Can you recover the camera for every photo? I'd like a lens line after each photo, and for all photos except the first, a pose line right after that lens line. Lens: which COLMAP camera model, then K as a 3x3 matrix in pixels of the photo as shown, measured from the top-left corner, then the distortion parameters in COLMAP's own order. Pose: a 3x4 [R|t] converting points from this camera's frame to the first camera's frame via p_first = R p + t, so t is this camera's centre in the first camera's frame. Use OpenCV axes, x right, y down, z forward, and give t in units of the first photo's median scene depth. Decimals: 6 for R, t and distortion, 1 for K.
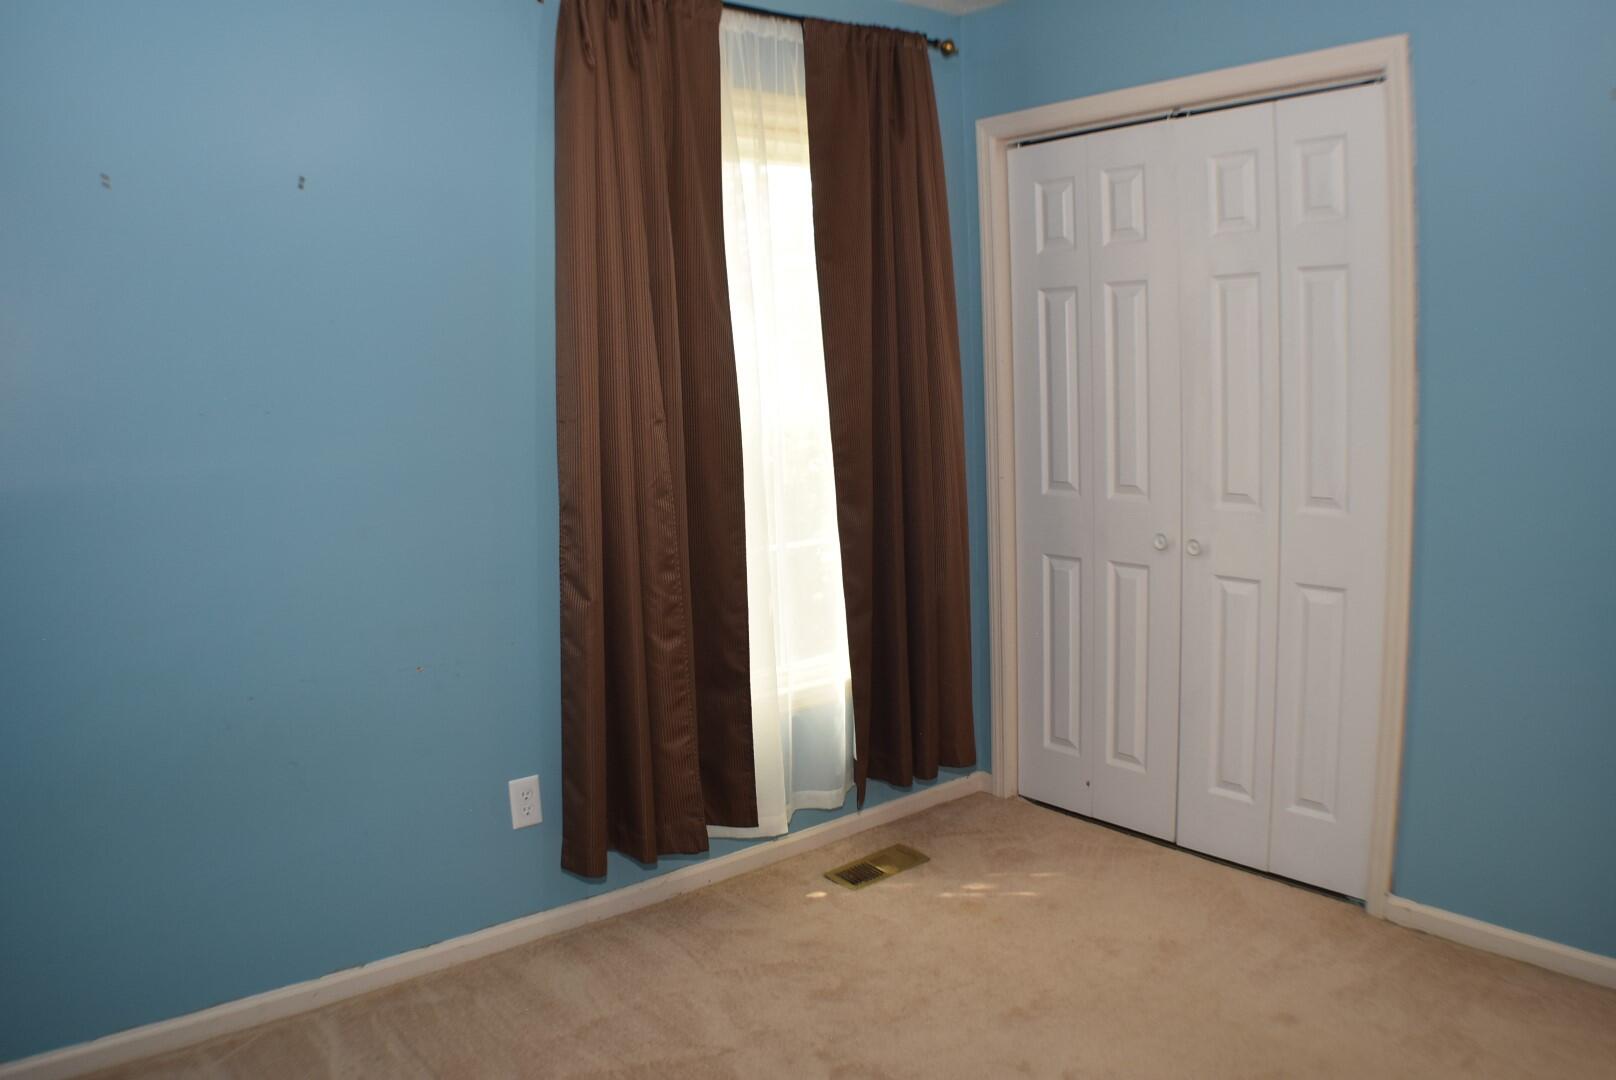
lens RADIAL K [[1195.0, 0, 809.2], [0, 1195.0, 536.1], [0, 0, 1]] dist [-0.196304, 0.055518]
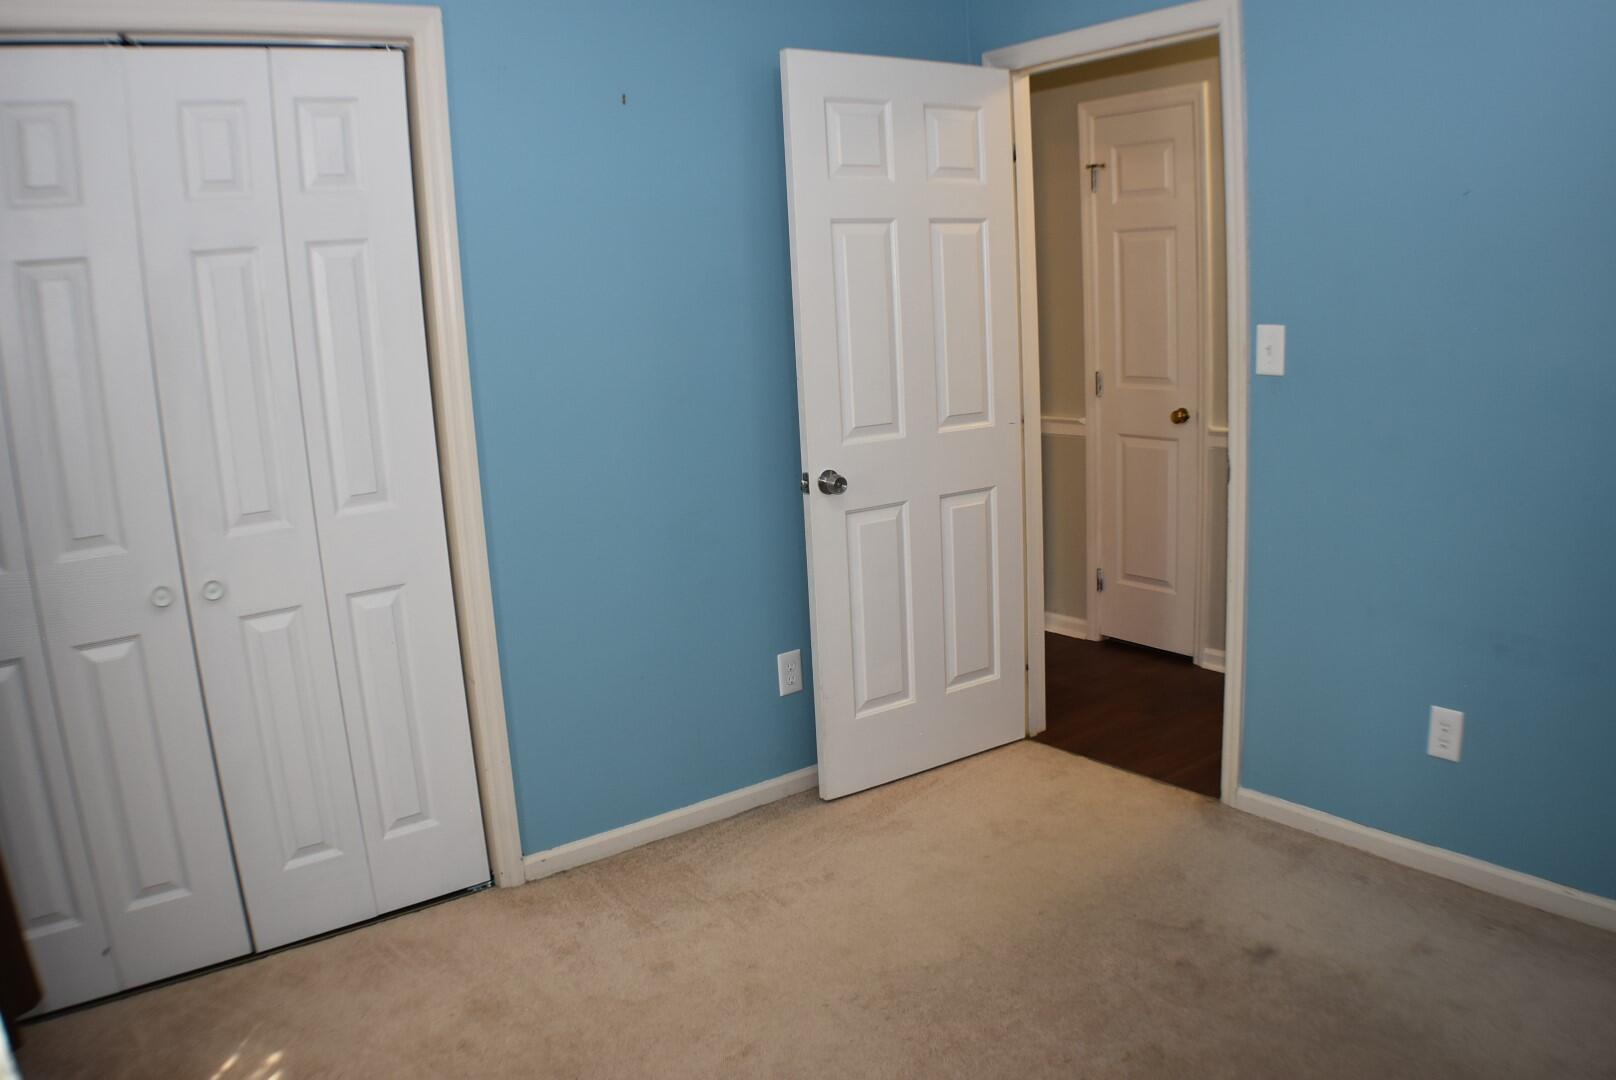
lens RADIAL K [[1195.0, 0, 808.9], [0, 1195.0, 546.9], [0, 0, 1]] dist [-0.196304, 0.055518]
pose [[0.037907, -0.167500, 0.985143, -0.428570], [0.187758, 0.969487, 0.157614, -0.067016], [-0.981484, 0.178994, 0.068200, 0.558842]]
